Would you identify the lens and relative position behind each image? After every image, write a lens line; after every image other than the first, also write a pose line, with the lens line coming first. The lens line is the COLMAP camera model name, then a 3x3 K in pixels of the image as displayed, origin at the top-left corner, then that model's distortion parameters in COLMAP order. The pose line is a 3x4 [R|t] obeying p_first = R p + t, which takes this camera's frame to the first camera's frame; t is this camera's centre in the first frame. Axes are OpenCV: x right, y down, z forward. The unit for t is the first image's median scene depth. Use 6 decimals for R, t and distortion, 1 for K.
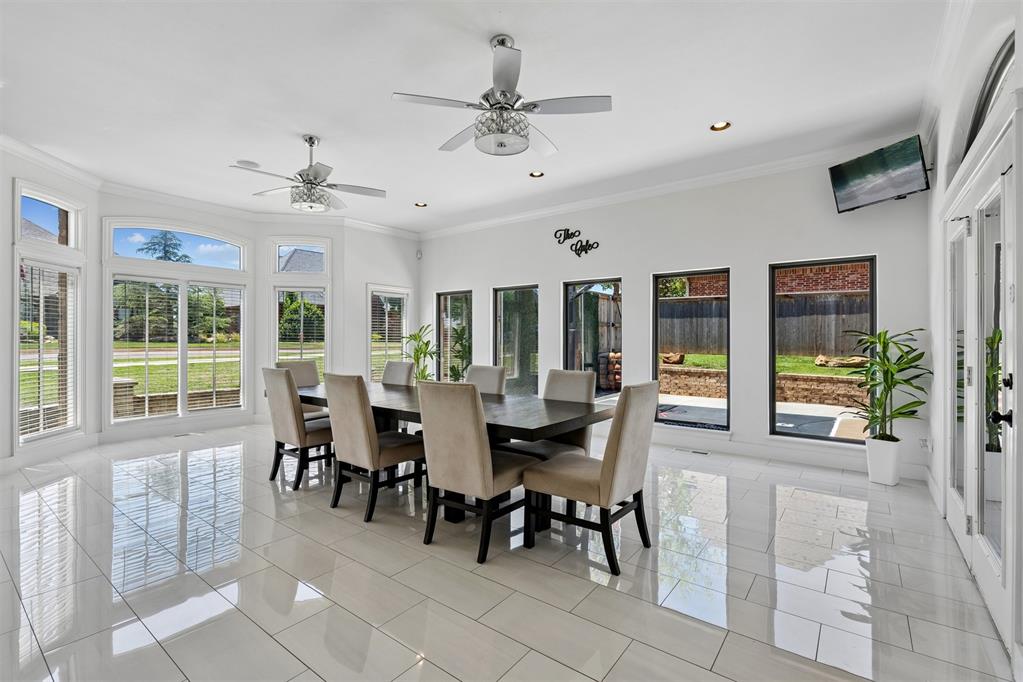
lens RADIAL K [[465.0, 0, 512.2], [0, 465.0, 343.7], [0, 0, 1]] dist [-0.002028, 0.002738]
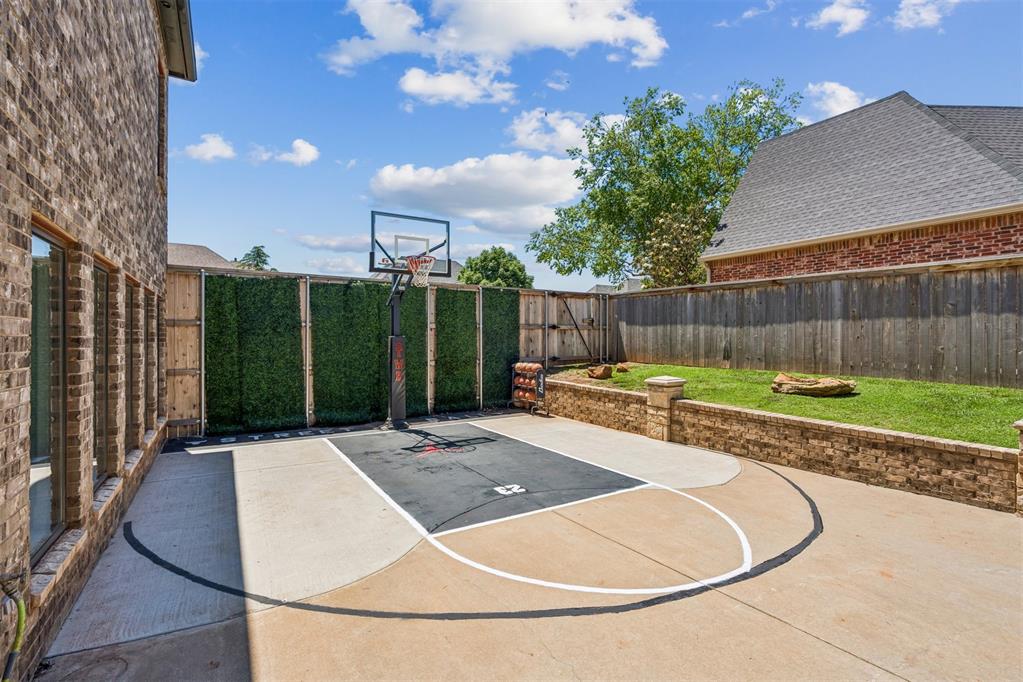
lens RADIAL K [[465.0, 0, 511.2], [0, 465.0, 339.1], [0, 0, 1]] dist [-0.002028, 0.002738]
pose [[0.938778, -0.002301, -0.344515, 0.801199], [0.000360, 0.999984, -0.005696, -0.028406], [0.344522, 0.005224, 0.938764, 0.402761]]
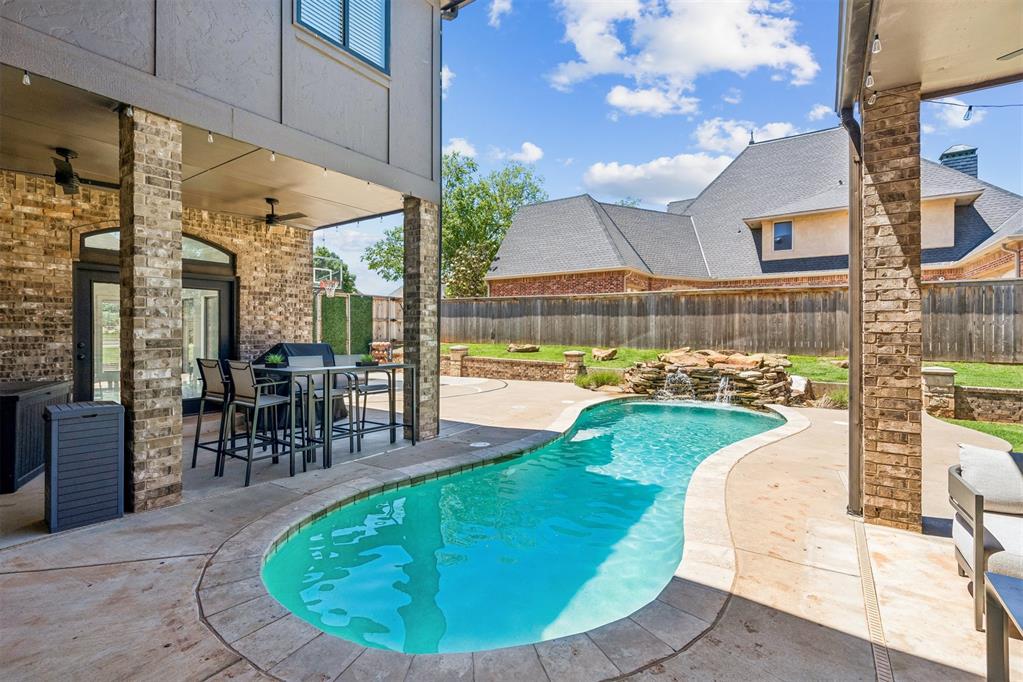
lens RADIAL K [[465.0, 0, 507.0], [0, 465.0, 333.7], [0, 0, 1]] dist [-0.002028, 0.002738]
pose [[0.998811, 0.000027, 0.048746, 0.873202], [0.000148, 0.999994, -0.003594, 0.001598], [-0.048746, 0.003597, 0.998805, -0.534487]]
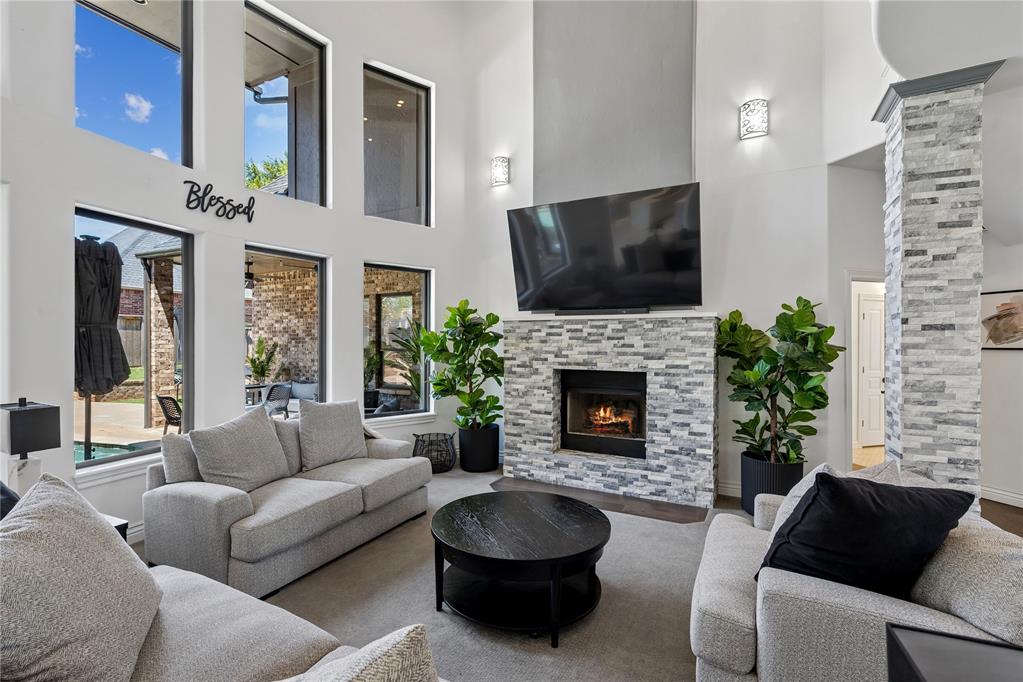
lens RADIAL K [[465.0, 0, 507.4], [0, 465.0, 346.0], [0, 0, 1]] dist [-0.002028, 0.002738]
pose [[-0.155357, -0.007986, 0.987826, 0.023880], [0.007530, 0.999929, 0.009268, -0.020193], [-0.987830, 0.008878, -0.155285, -0.761059]]
